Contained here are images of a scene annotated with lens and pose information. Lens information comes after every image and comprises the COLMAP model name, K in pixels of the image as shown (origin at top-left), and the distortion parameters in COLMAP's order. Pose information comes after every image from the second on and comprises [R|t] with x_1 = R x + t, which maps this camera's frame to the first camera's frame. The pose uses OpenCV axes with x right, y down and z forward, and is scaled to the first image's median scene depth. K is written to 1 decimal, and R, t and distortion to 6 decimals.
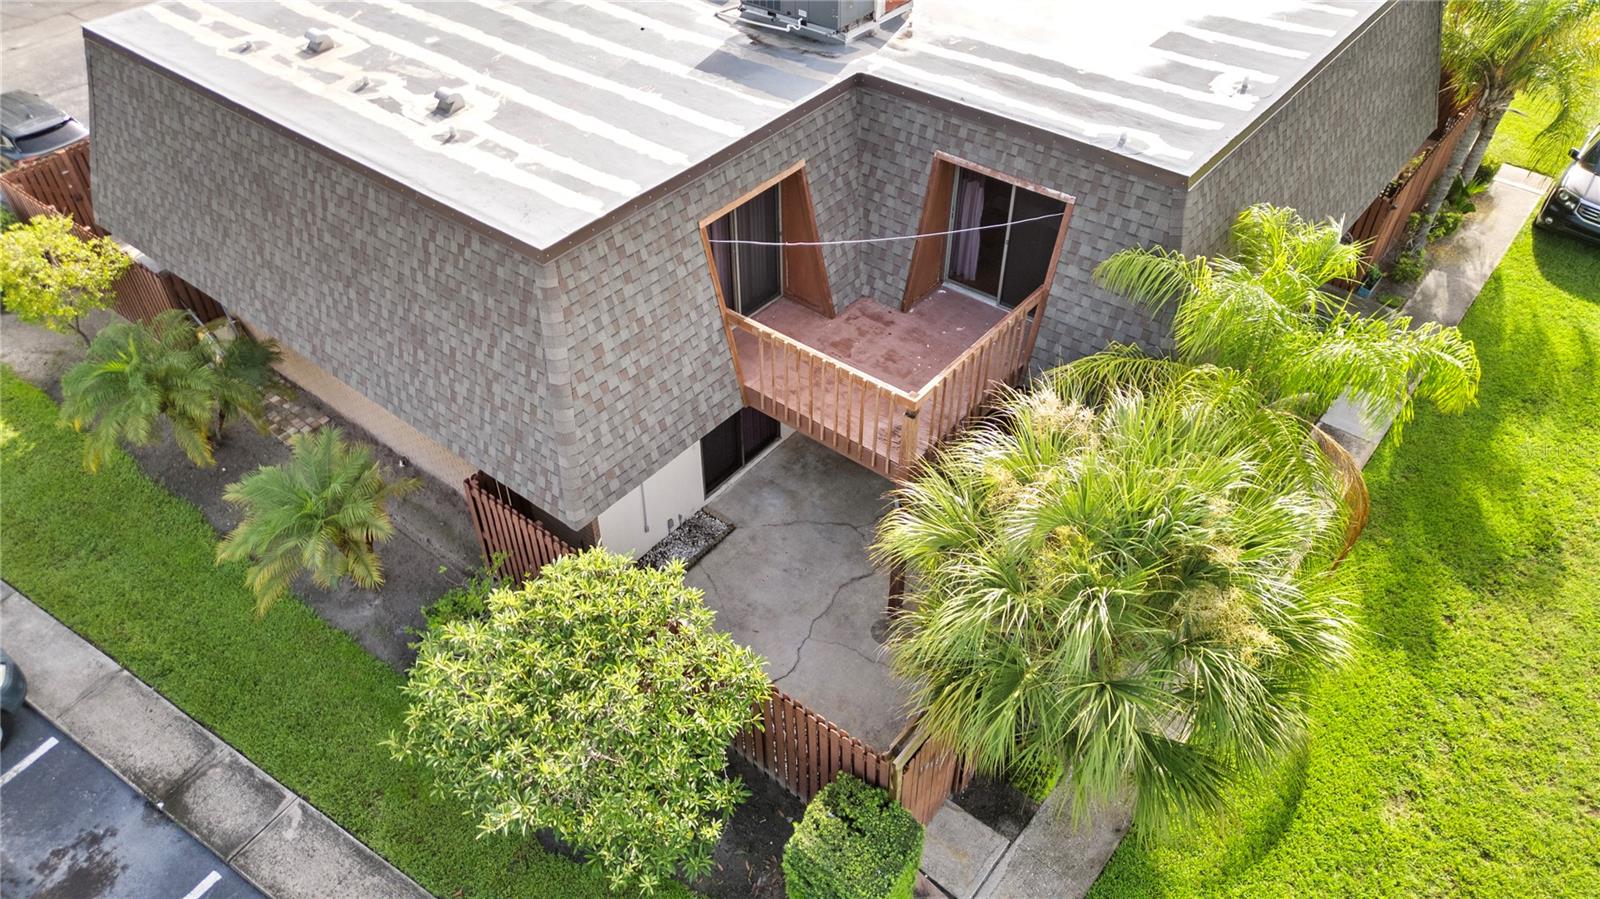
lens RADIAL K [[1102.8, 0, 800.0], [0, 1102.8, 449.5], [0, 0, 1]] dist [0.094933, 0.000046]
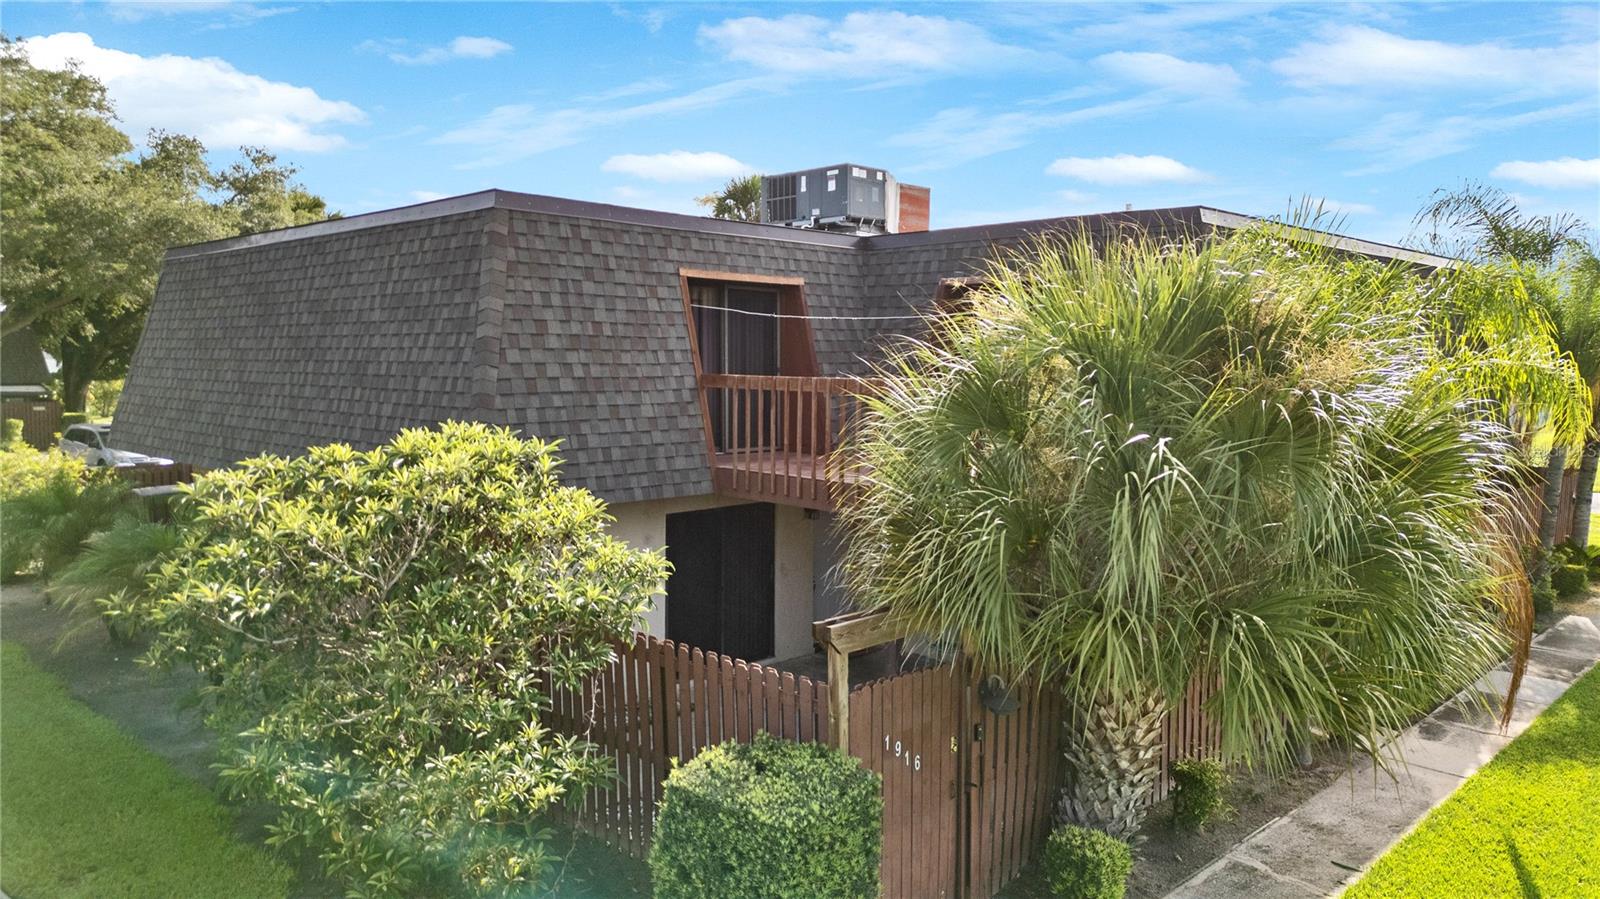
lens RADIAL K [[1102.8, 0, 800.0], [0, 1102.8, 449.5], [0, 0, 1]] dist [0.094933, 0.000046]
pose [[0.995578, 0.014577, -0.092799, 0.102185], [-0.066984, 0.802760, -0.592528, 0.475753], [0.065858, 0.596124, 0.800187, 0.343375]]
